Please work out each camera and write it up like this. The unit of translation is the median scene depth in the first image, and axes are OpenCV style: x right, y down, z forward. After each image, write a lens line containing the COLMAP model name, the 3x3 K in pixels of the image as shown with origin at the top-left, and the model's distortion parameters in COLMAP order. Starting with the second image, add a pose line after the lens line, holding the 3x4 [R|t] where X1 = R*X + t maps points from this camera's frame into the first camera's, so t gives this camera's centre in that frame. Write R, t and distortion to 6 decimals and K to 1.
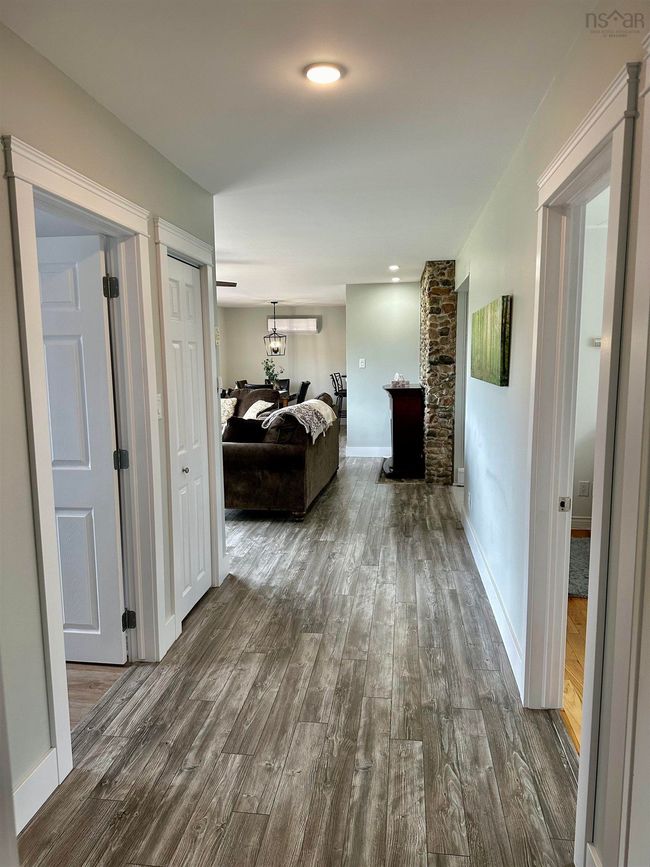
lens RADIAL K [[612.2, 0, 325.0], [0, 612.2, 433.5], [0, 0, 1]] dist [0.109104, -0.157410]
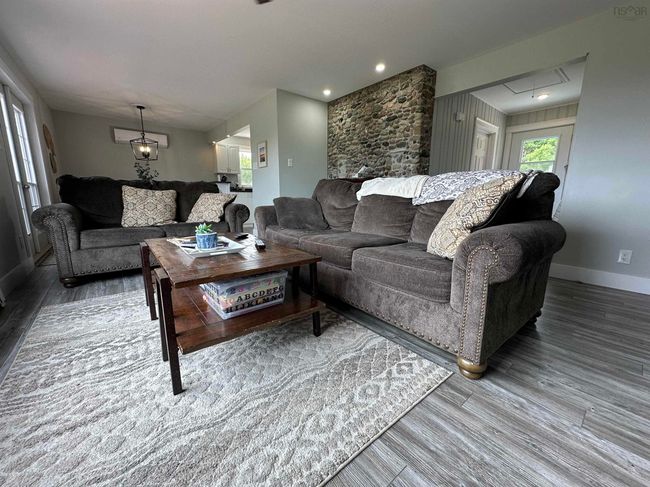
lens RADIAL K [[262.1, 0, 327.3], [0, 262.1, 244.1], [0, 0, 1]] dist [-0.001269, -0.000309]
pose [[0.688690, -0.125366, 0.714135, -0.277494], [0.077297, 0.992020, 0.099606, -0.002647], [-0.720924, -0.013397, 0.692885, 0.602289]]
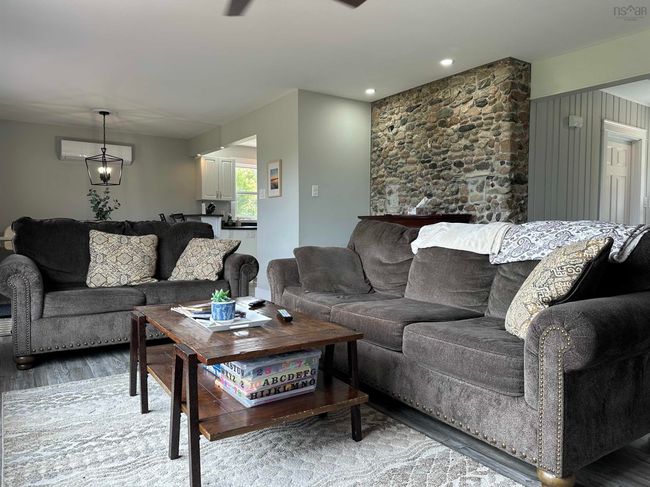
lens RADIAL K [[459.0, 0, 326.2], [0, 459.0, 241.2], [0, 0, 1]] dist [0.109104, -0.157410]
pose [[0.754223, -0.015112, 0.656445, -0.331147], [0.069192, 0.995998, -0.056570, -0.013482], [-0.652963, 0.088087, 0.752250, 0.550303]]
